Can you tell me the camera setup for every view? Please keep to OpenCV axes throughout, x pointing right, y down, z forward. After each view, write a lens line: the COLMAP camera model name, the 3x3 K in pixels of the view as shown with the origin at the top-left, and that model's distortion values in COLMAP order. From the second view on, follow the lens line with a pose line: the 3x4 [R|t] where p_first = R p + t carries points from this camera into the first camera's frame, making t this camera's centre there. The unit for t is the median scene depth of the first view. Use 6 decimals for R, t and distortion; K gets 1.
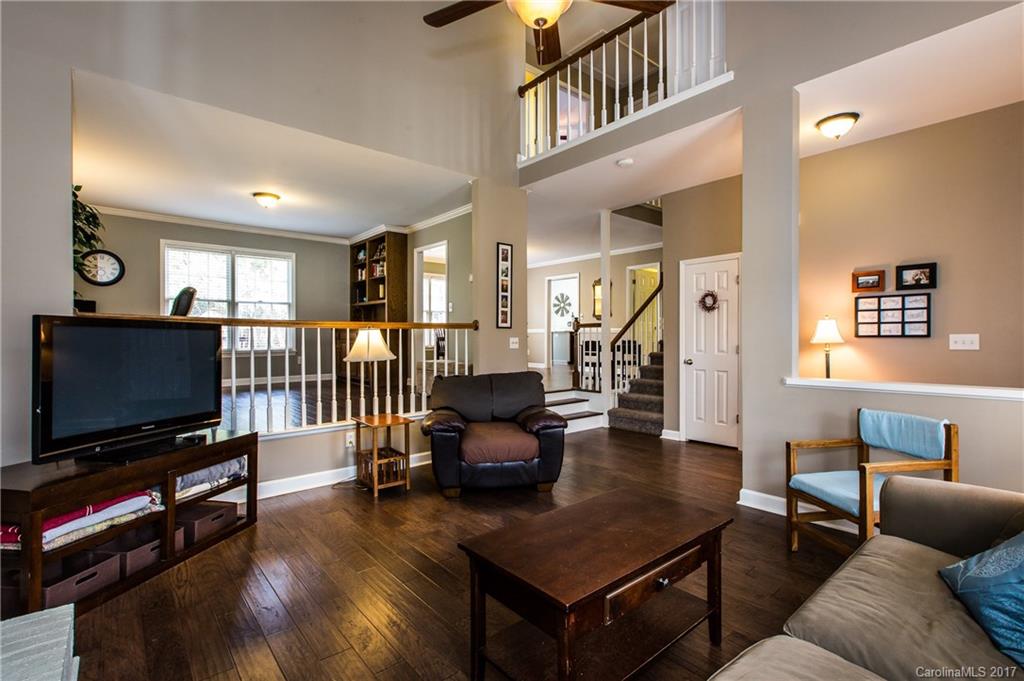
lens RADIAL K [[457.5, 0, 517.3], [0, 457.5, 342.3], [0, 0, 1]] dist [-0.002868, -0.000749]
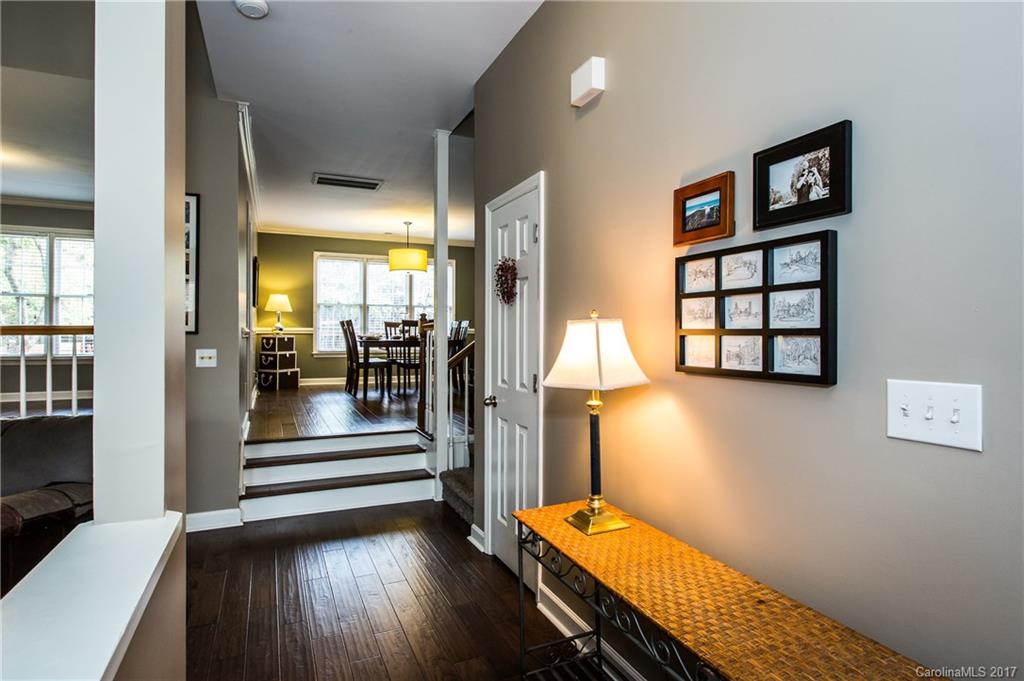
lens RADIAL K [[536.3, 0, 510.5], [0, 536.3, 340.5], [0, 0, 1]] dist [0.003200, 0.000196]
pose [[0.956063, 0.010731, -0.292964, 0.772157], [-0.010431, 0.999942, 0.002585, -0.036189], [0.292974, 0.000584, 0.956120, 0.588564]]
